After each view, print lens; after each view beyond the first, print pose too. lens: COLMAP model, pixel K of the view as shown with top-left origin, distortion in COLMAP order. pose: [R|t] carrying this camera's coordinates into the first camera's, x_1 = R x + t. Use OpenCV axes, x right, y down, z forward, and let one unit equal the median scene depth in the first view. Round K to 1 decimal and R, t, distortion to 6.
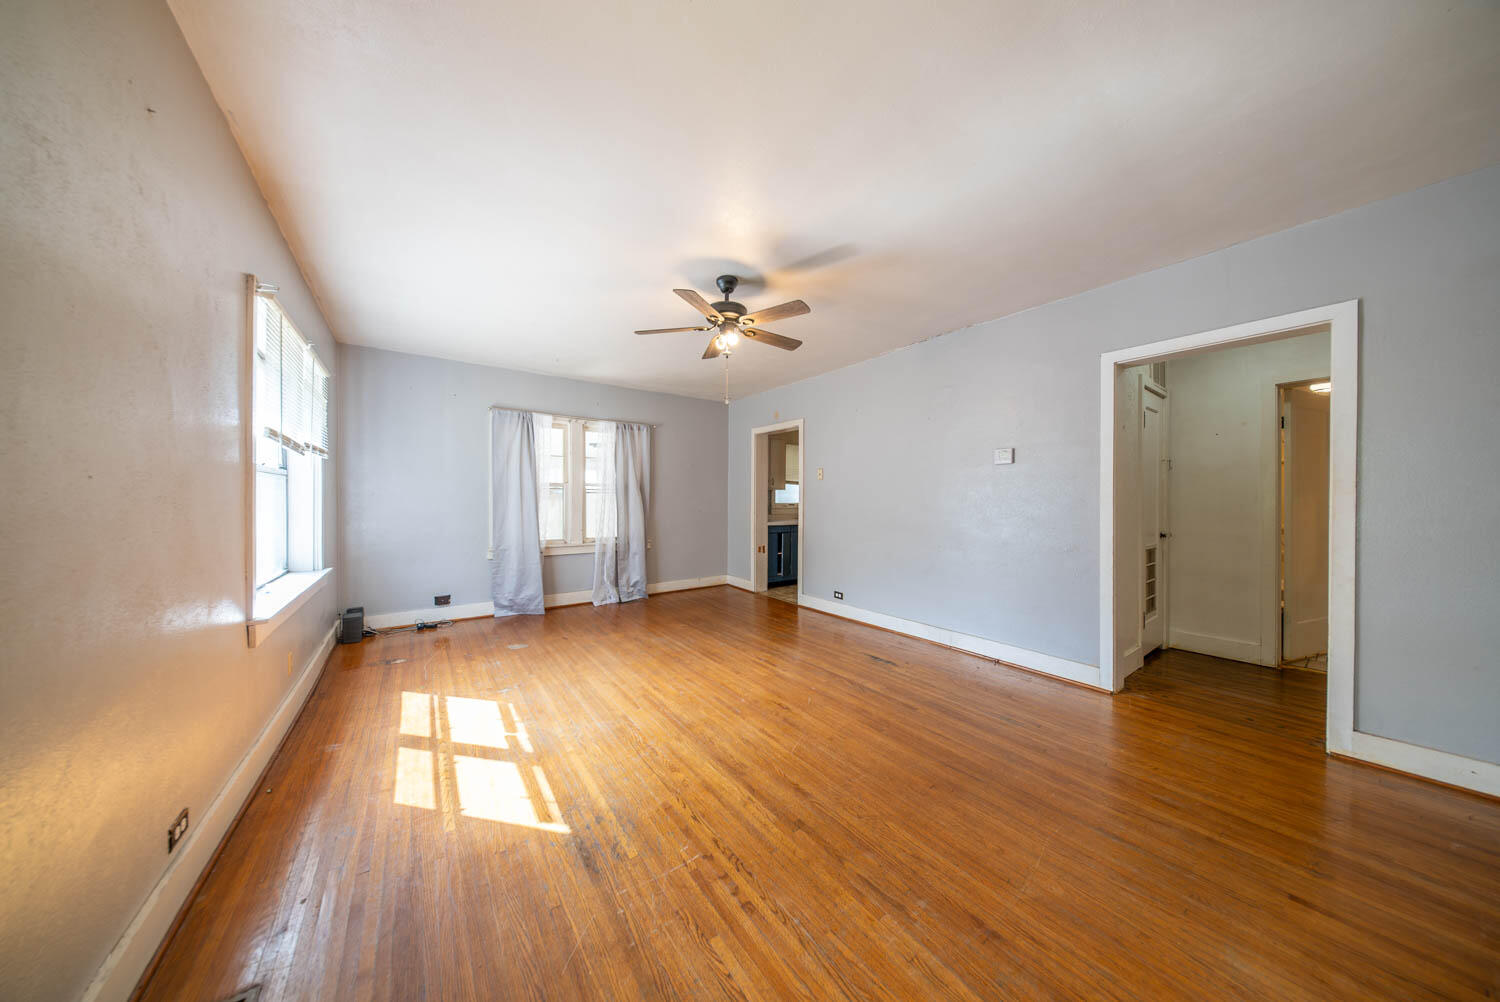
lens RADIAL K [[449.5, 0, 750.0], [0, 449.5, 501.0], [0, 0, 1]] dist [0.007649, -0.004096]
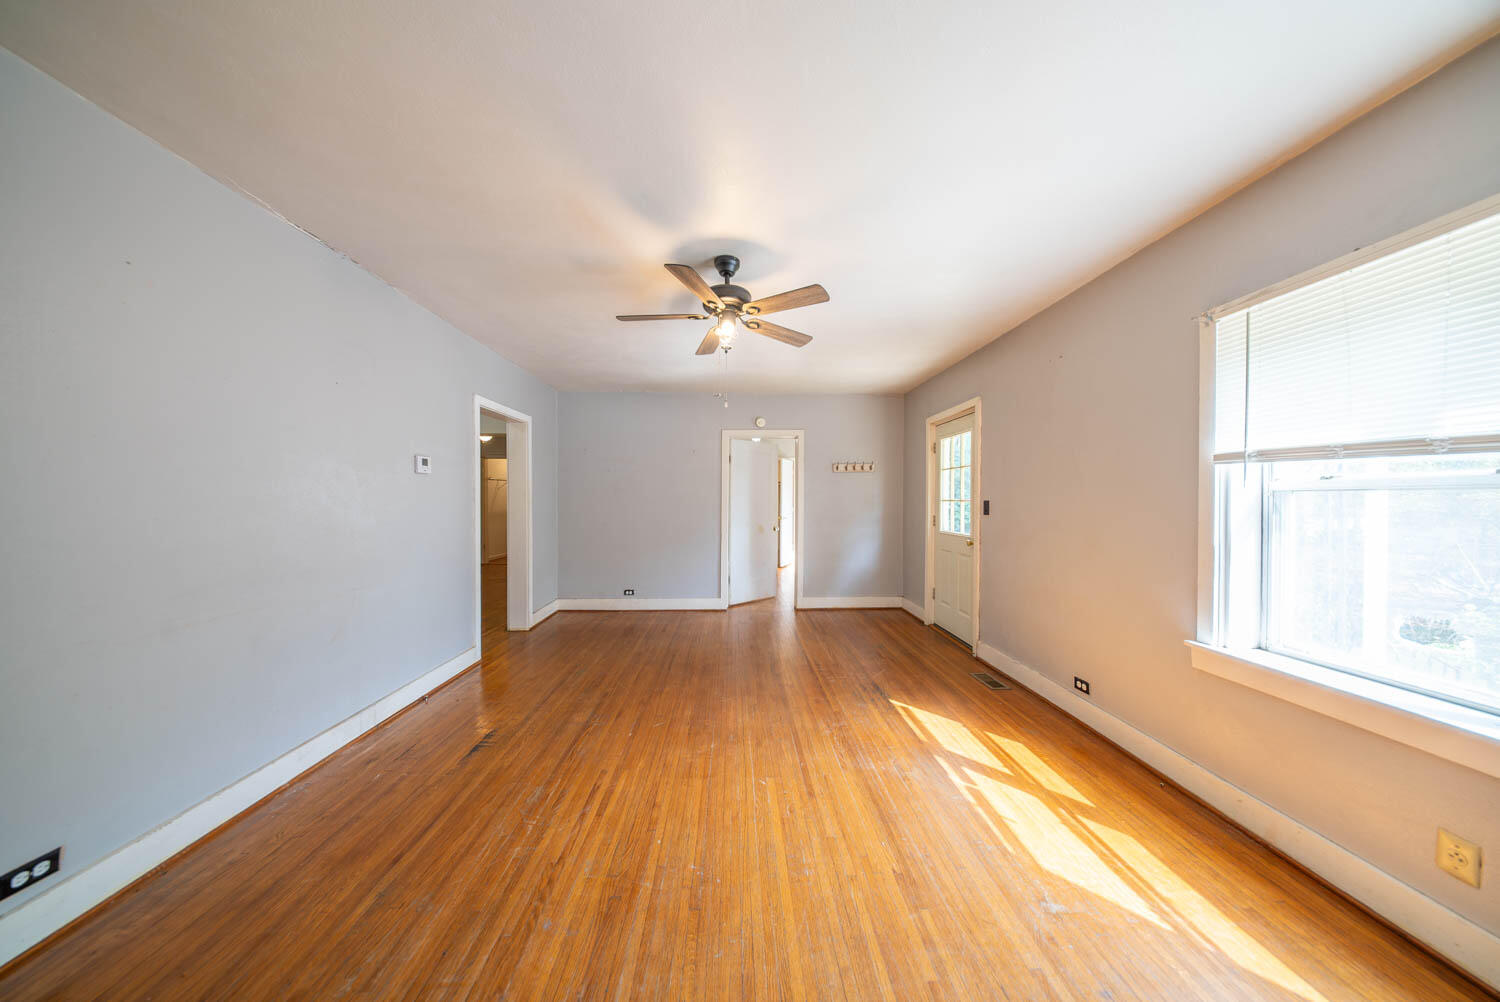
lens RADIAL K [[441.0, 0, 747.9], [0, 441.0, 500.0], [0, 0, 1]] dist [0.008130, -0.003822]
pose [[-0.827866, -0.007239, 0.560879, -0.310488], [-0.004760, 0.999971, 0.005880, -0.026232], [-0.560906, 0.002198, -0.827877, 0.939597]]
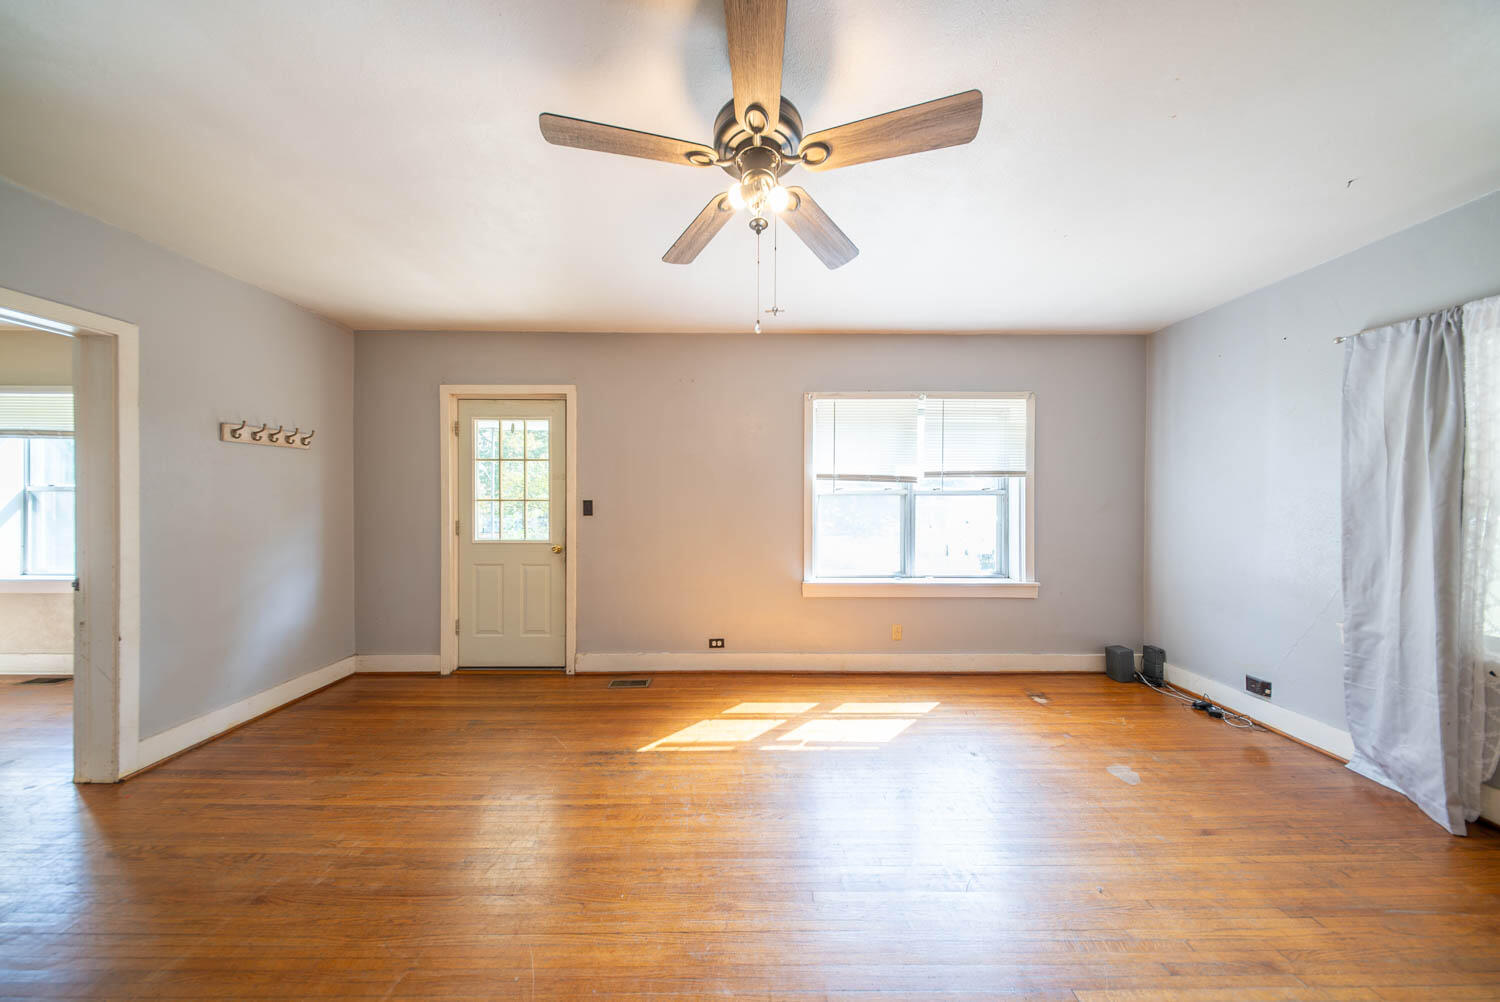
lens RADIAL K [[441.0, 0, 747.9], [0, 441.0, 500.0], [0, 0, 1]] dist [0.008130, -0.003822]
pose [[-0.581999, -0.003298, -0.813183, 0.185208], [-0.005805, 0.999983, 0.000099, -0.024668], [0.813169, 0.004778, -0.582008, 0.709774]]
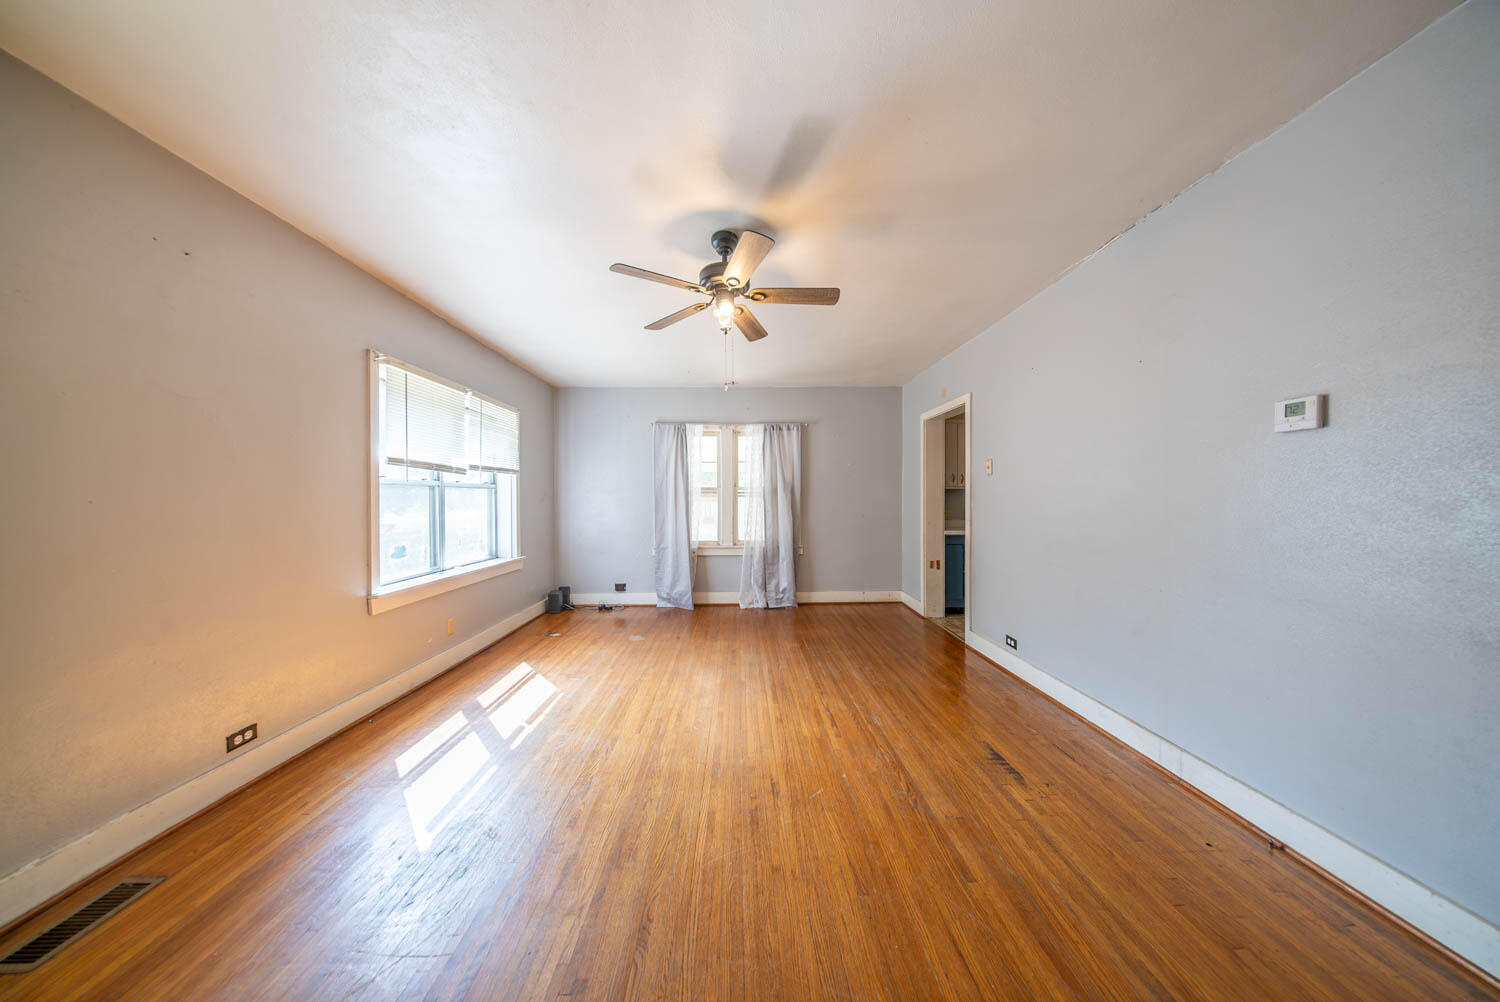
lens RADIAL K [[441.0, 0, 747.9], [0, 441.0, 500.0], [0, 0, 1]] dist [0.008130, -0.003822]
pose [[0.818797, -0.005173, -0.574059, 0.248951], [0.005789, 0.999983, -0.000753, -0.009602], [0.574053, -0.002707, 0.818813, 0.207842]]
